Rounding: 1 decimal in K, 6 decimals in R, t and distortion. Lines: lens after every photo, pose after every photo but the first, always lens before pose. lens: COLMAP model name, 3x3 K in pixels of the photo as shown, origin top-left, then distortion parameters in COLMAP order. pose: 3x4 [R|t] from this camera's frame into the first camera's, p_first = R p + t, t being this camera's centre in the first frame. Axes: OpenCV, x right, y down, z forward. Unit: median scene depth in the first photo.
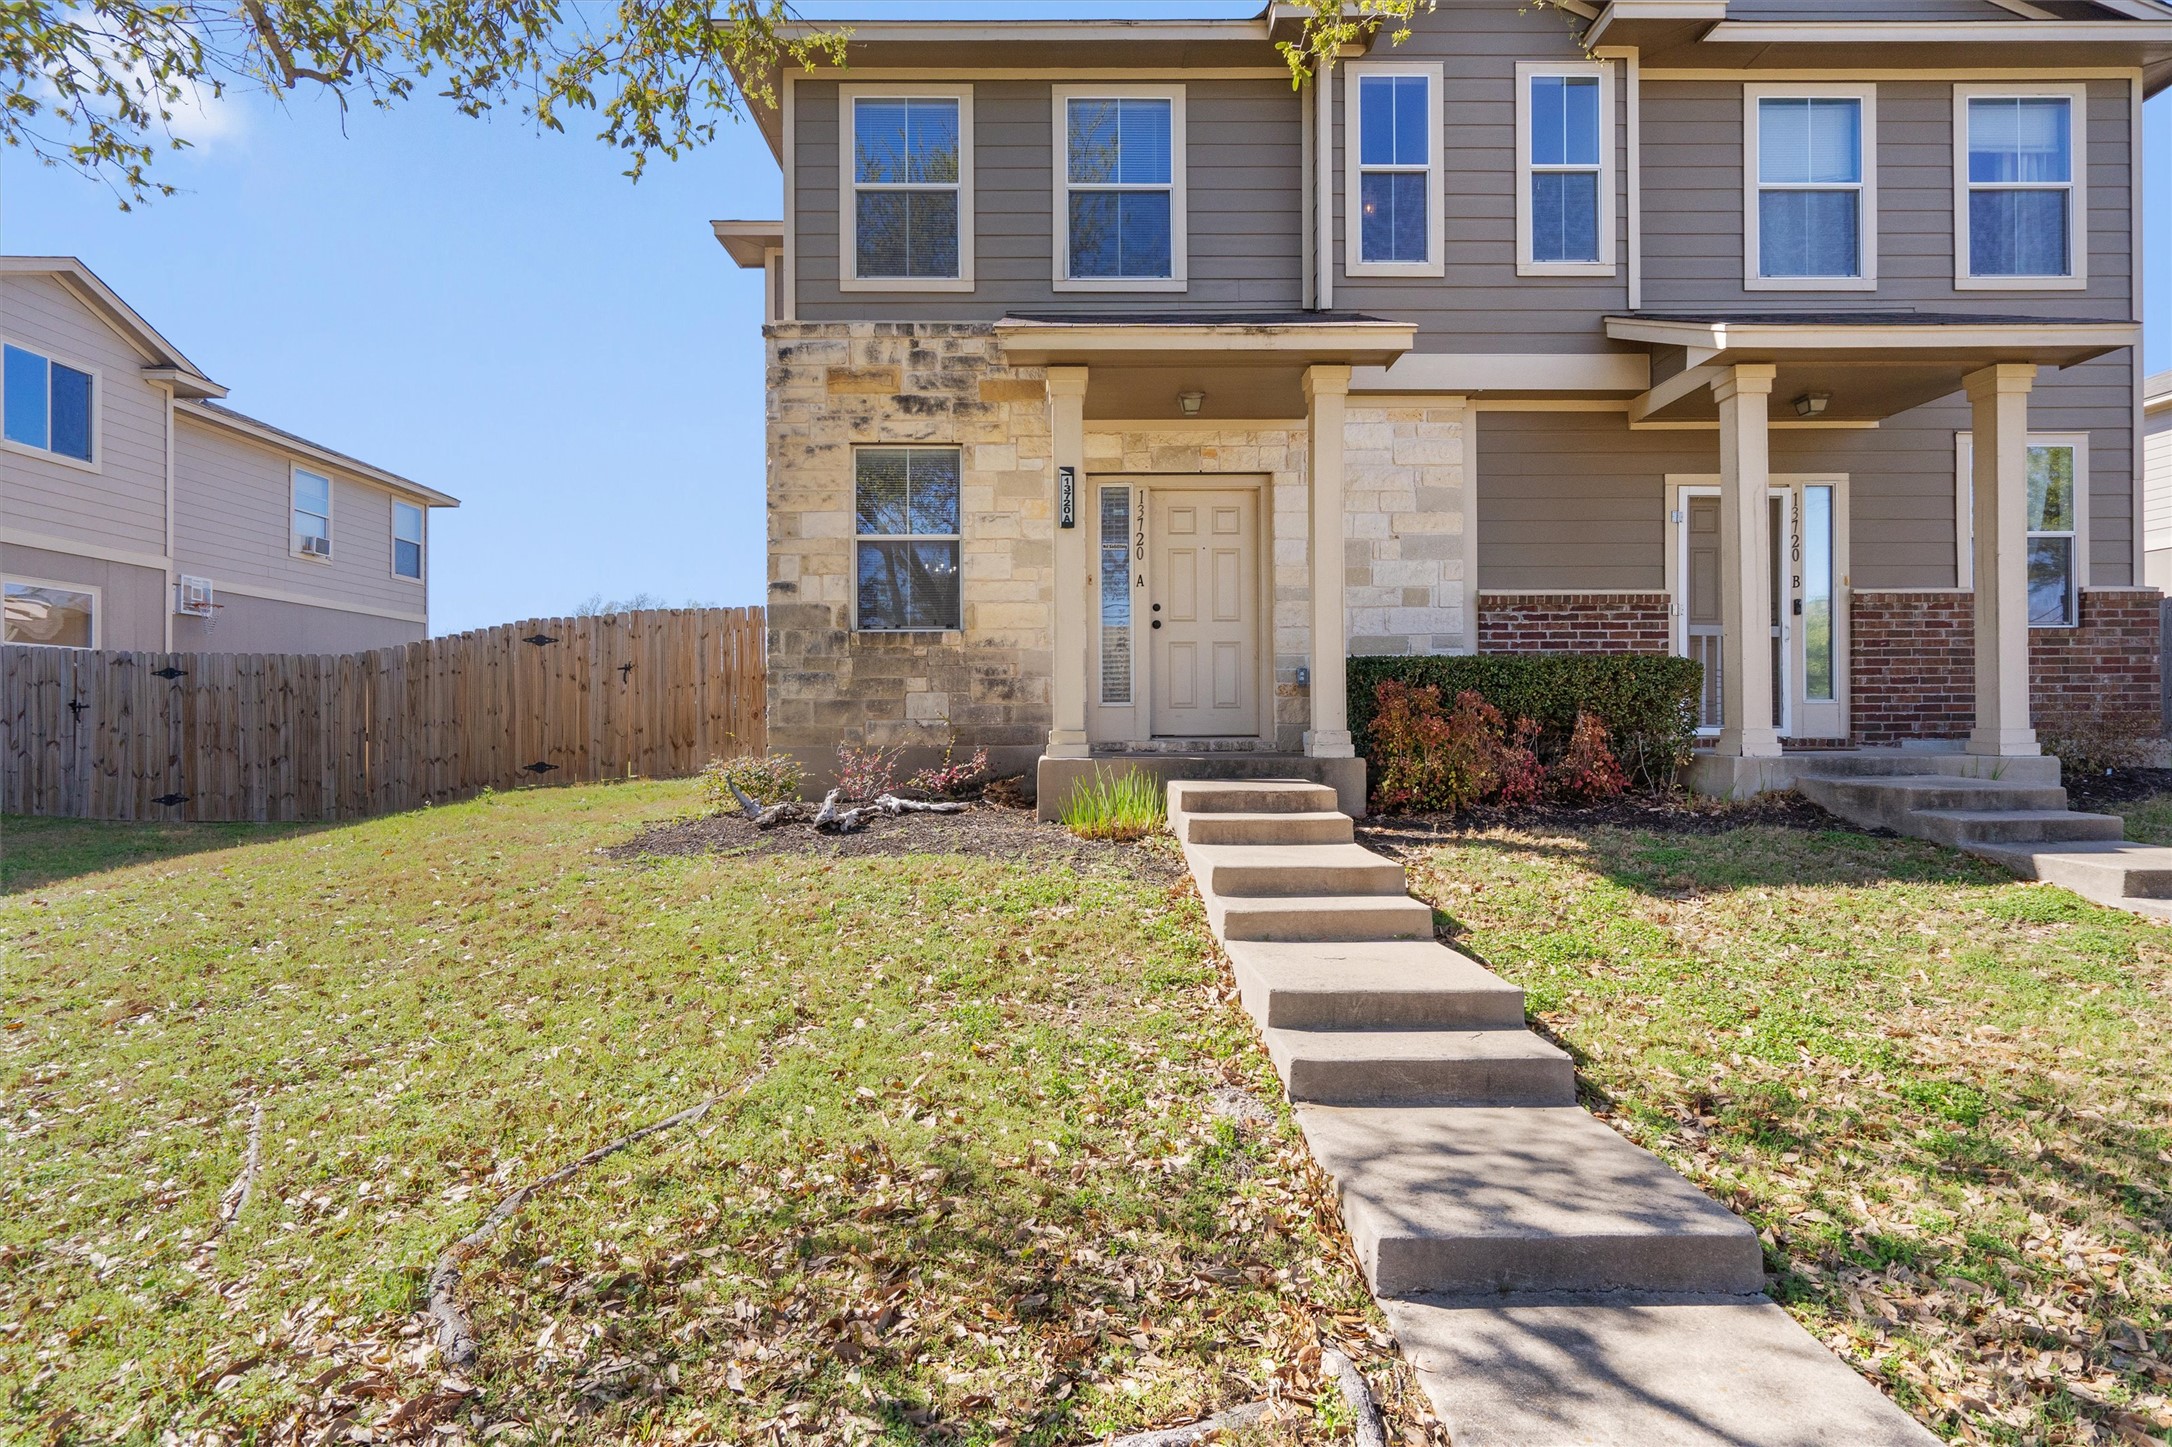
lens RADIAL K [[993.3, 0, 1080.7], [0, 993.3, 725.3], [0, 0, 1]] dist [-0.001019, 0.000628]
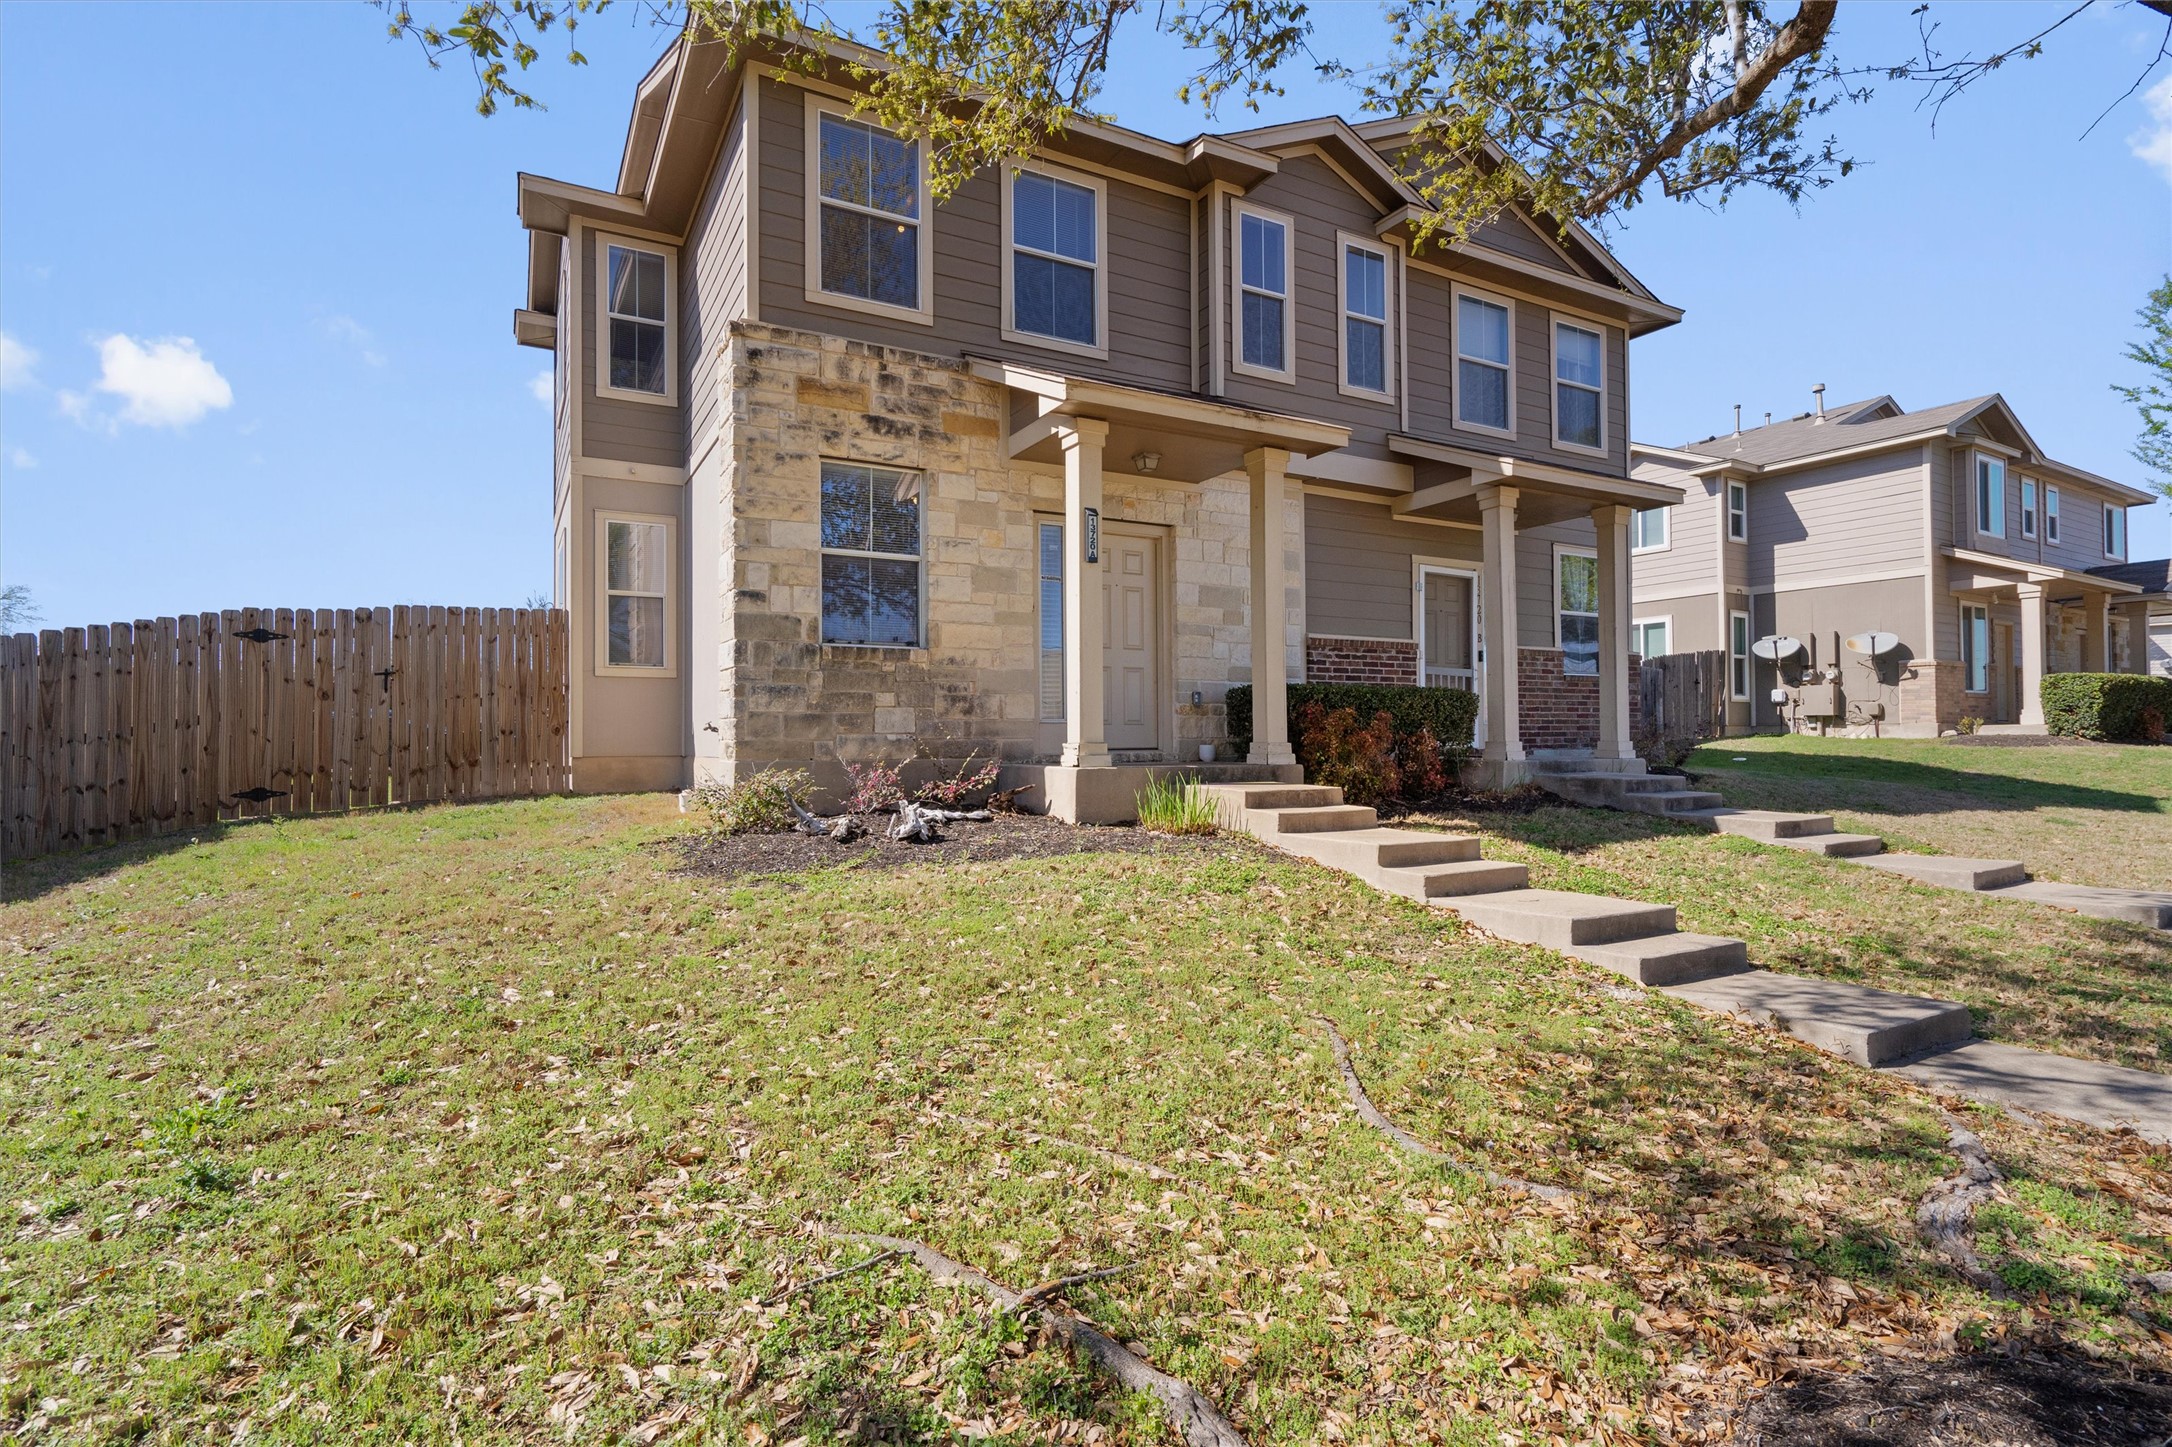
lens RADIAL K [[985.5, 0, 988.4], [0, 985.5, 736.1], [0, 0, 1]] dist [-0.003454, -0.000123]
pose [[0.899896, 0.001980, 0.436100, -0.512173], [0.002900, 0.999940, -0.010525, 0.007568], [-0.436094, 0.010736, 0.899837, 0.043103]]
